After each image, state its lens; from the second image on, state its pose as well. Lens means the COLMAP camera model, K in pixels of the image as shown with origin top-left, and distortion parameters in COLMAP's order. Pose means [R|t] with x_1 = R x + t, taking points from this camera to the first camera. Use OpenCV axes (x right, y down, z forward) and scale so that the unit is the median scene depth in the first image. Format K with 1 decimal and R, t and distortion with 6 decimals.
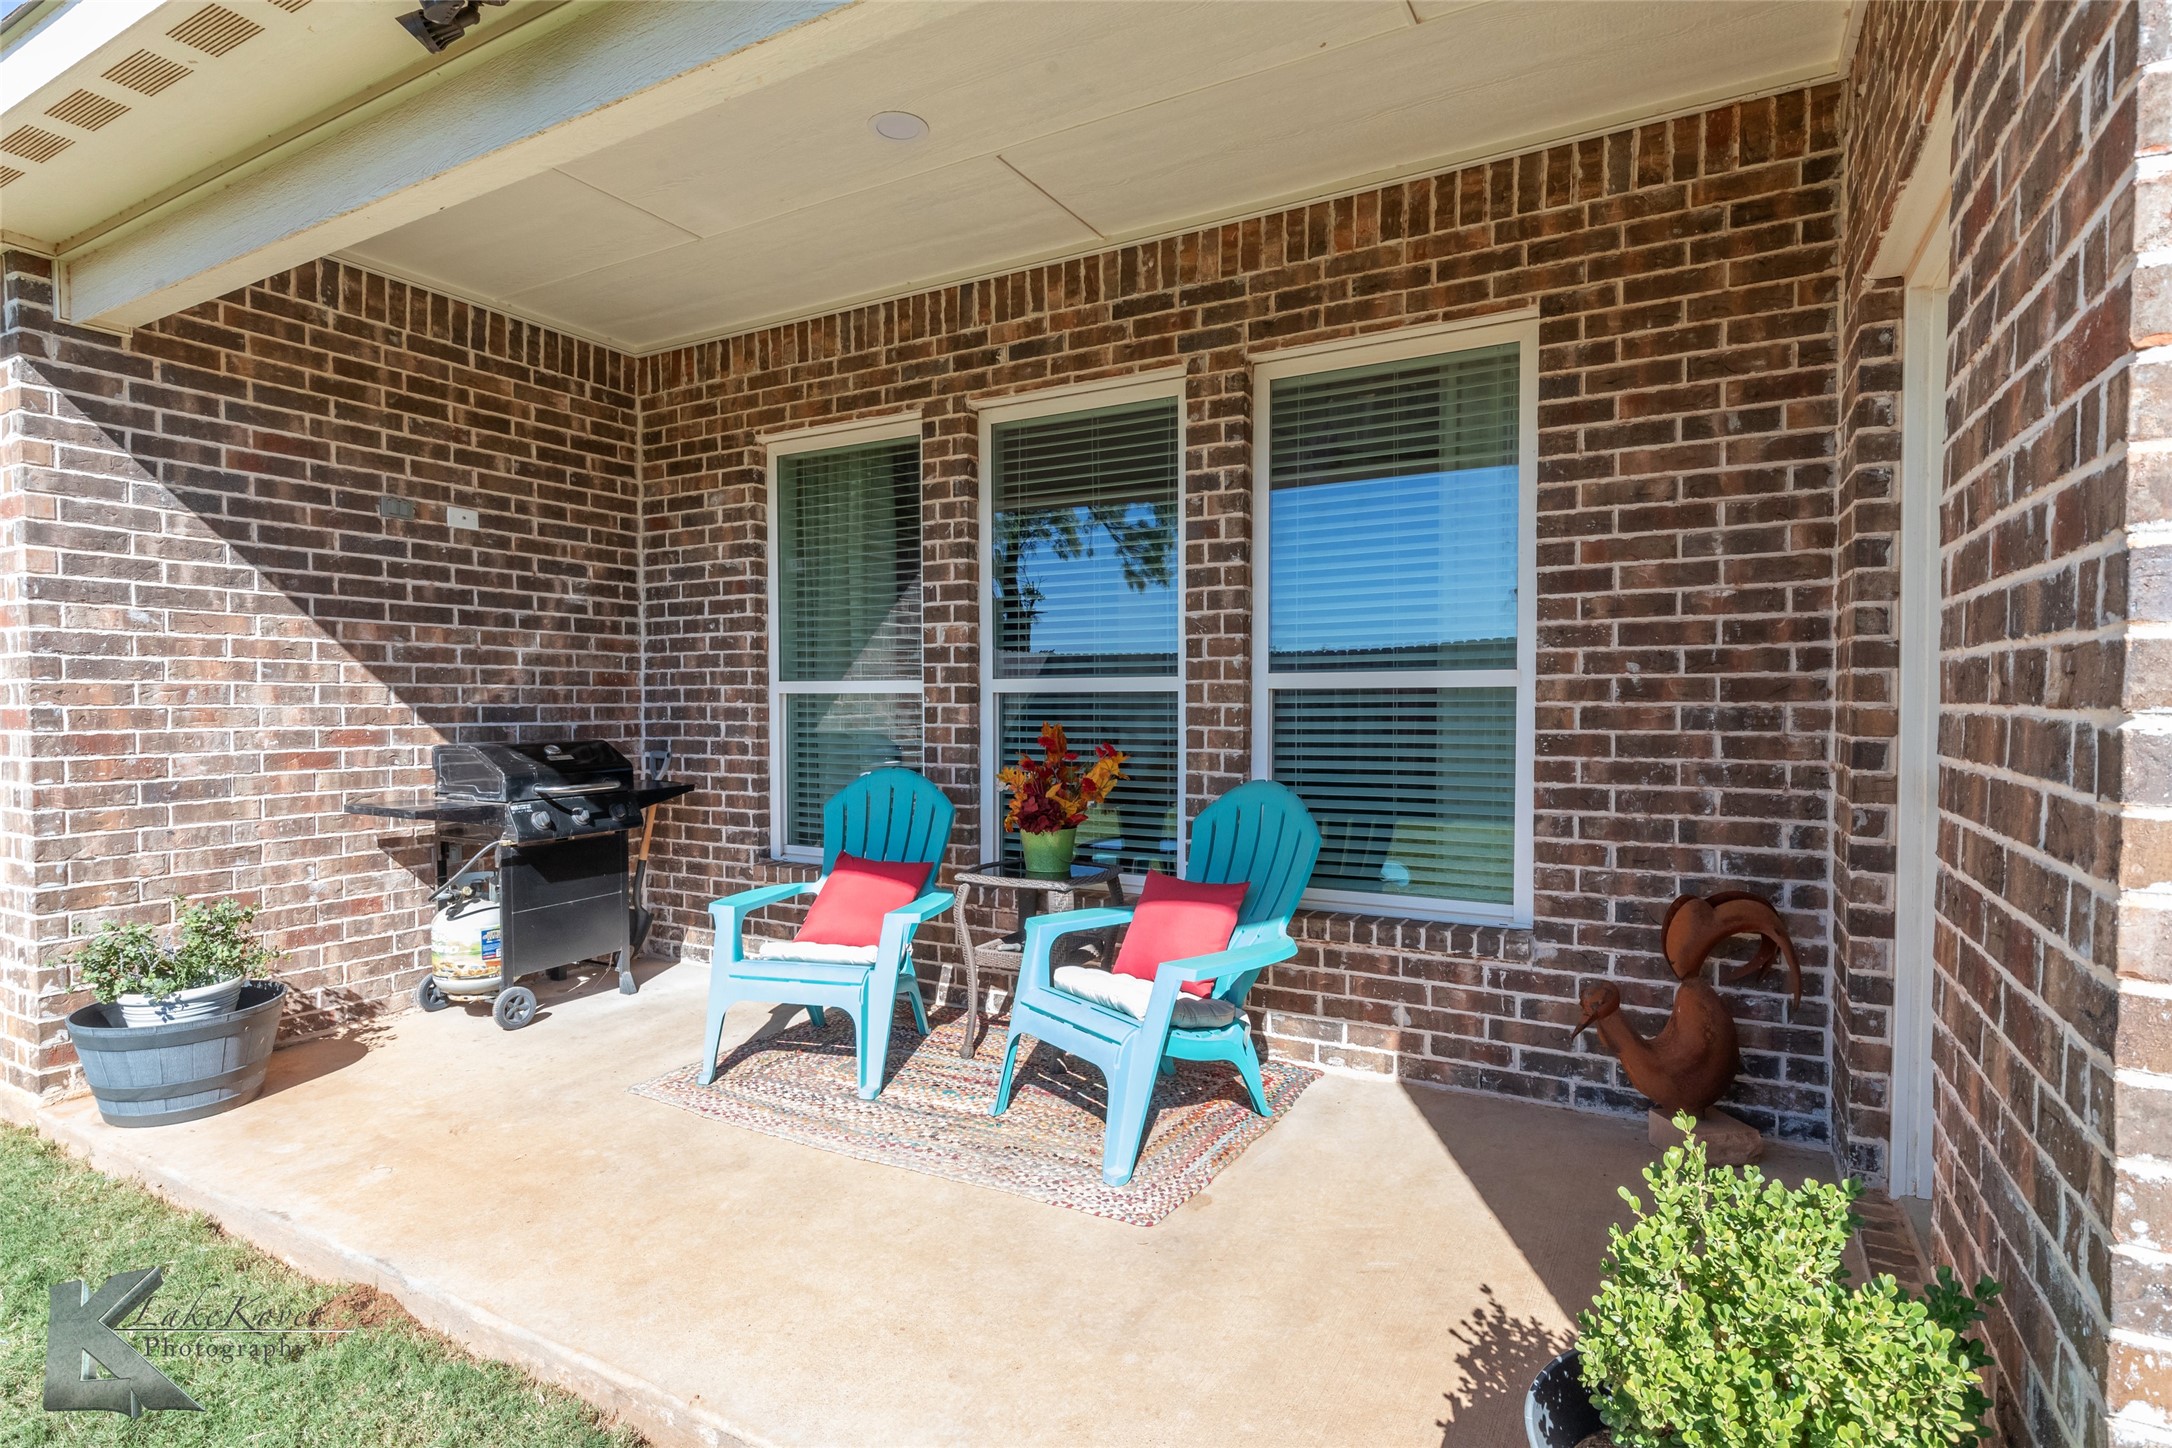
lens RADIAL K [[1105.7, 0, 1084.1], [0, 1105.7, 731.2], [0, 0, 1]] dist [0.000633, 0.000346]
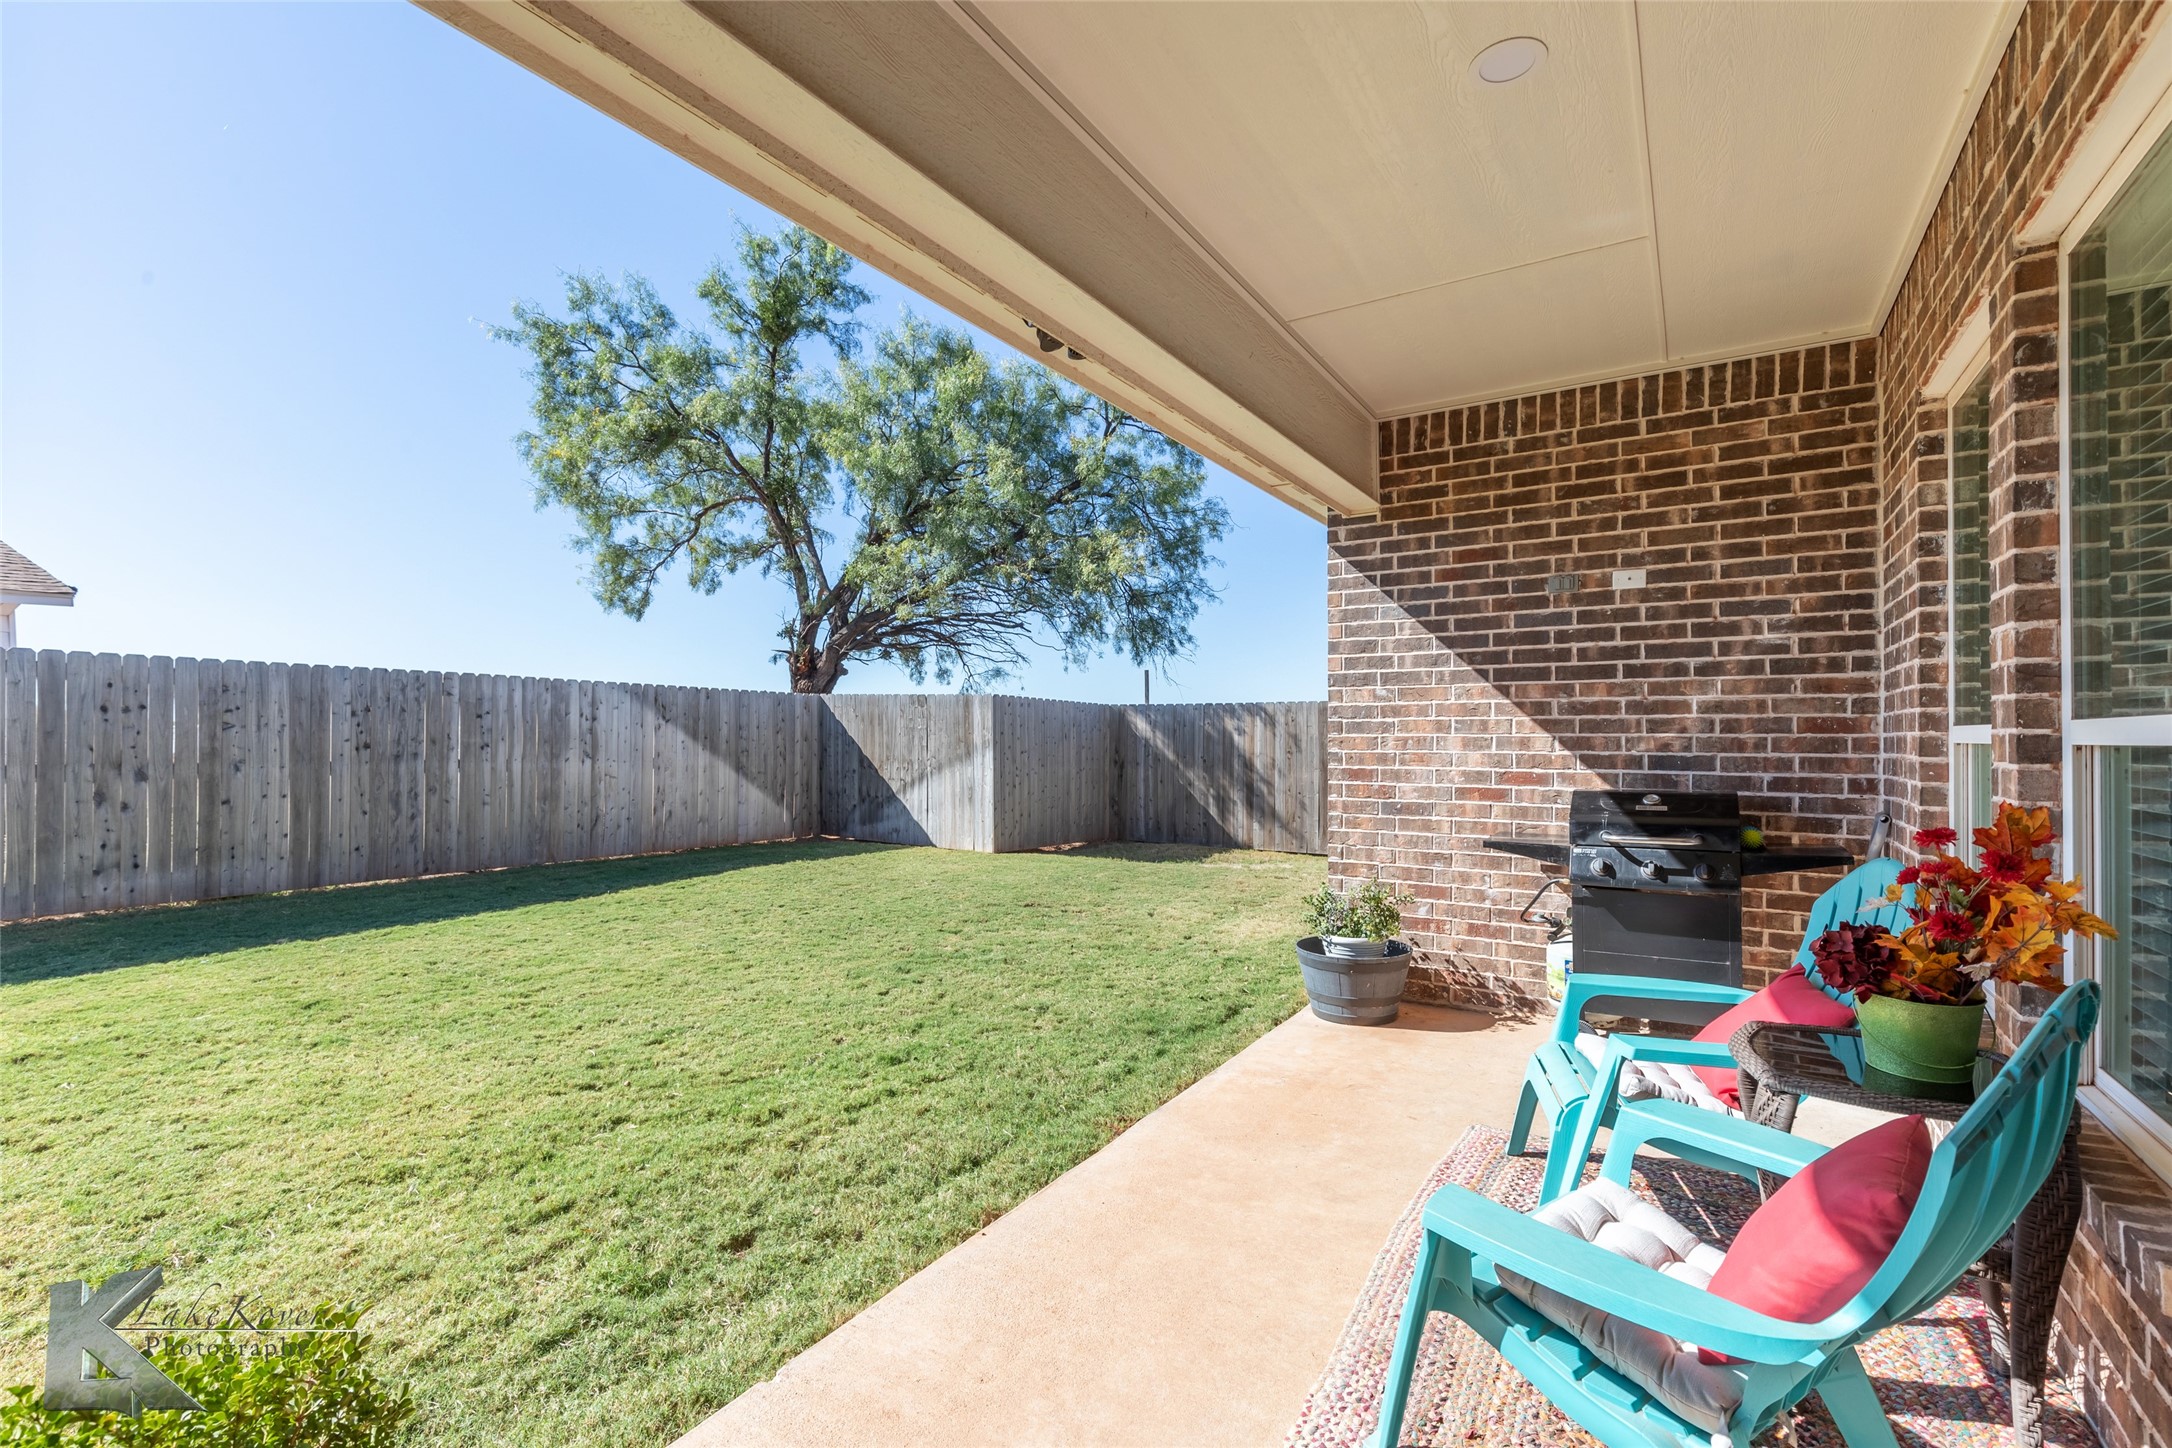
lens RADIAL K [[972.8, 0, 1078.2], [0, 972.8, 730.7], [0, 0, 1]] dist [0.008015, -0.001357]
pose [[-0.056292, -0.003785, -0.998407, 0.453388], [-0.026197, 0.999654, -0.002312, -0.032046], [0.998071, 0.026026, -0.056372, 0.574241]]
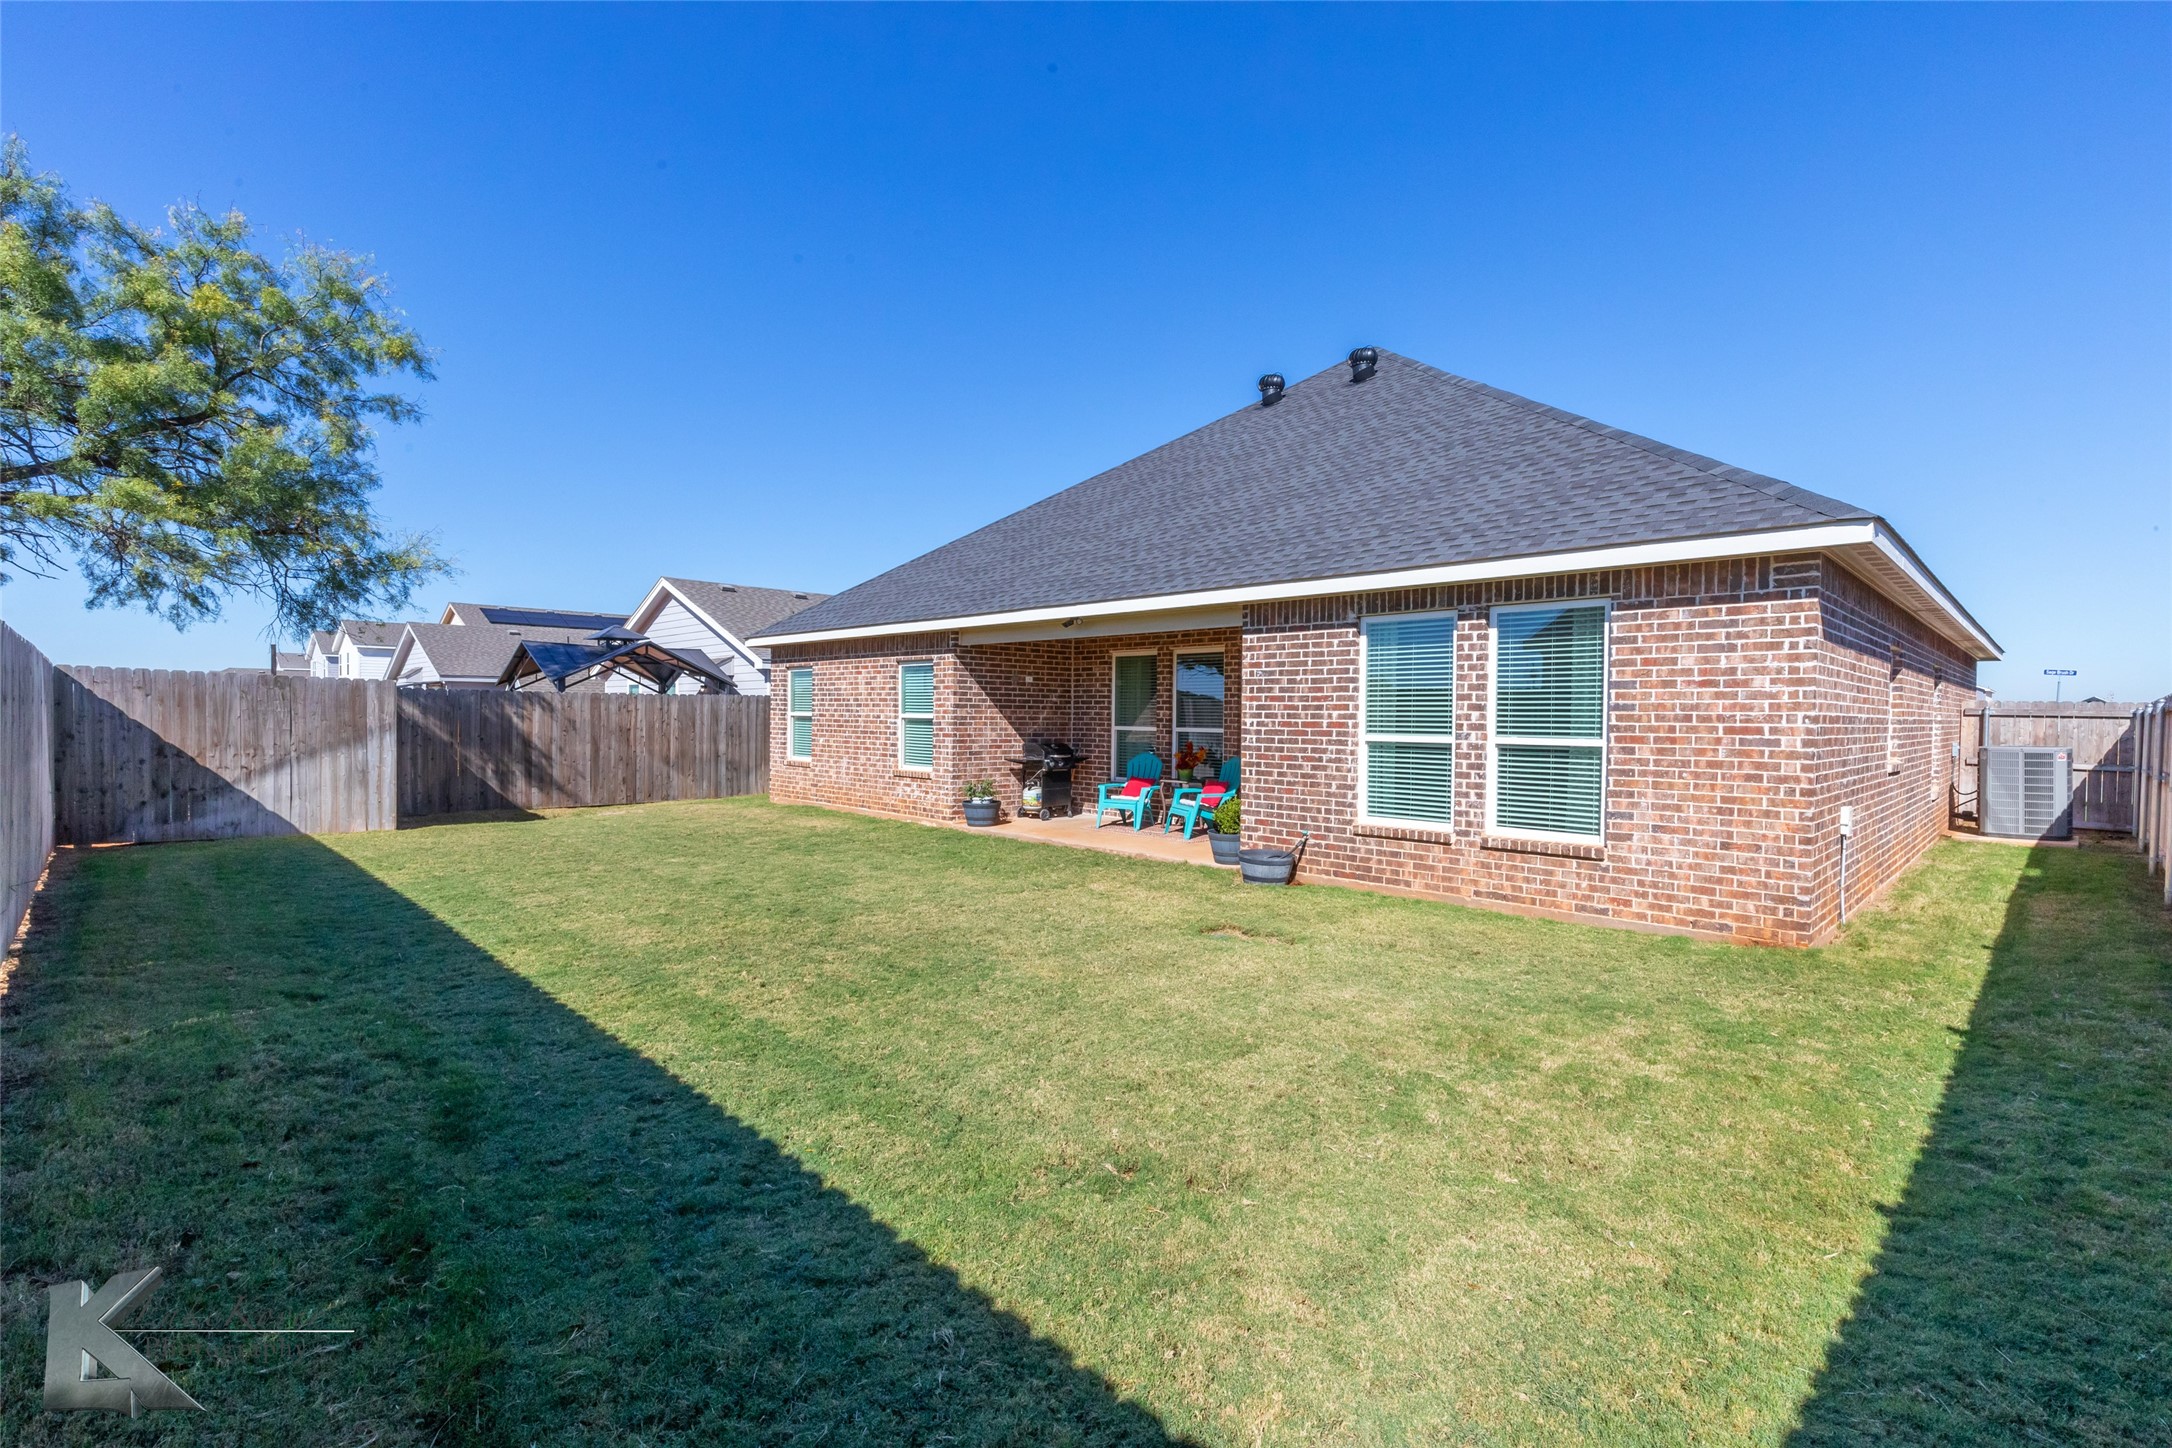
lens RADIAL K [[972.8, 0, 1078.2], [0, 972.8, 730.7], [0, 0, 1]] dist [0.008015, -0.001357]
pose [[0.959983, 0.017827, -0.279491, 0.501896], [-0.021674, 0.999708, -0.010678, 0.001347], [0.279219, 0.016308, 0.960089, -2.118679]]
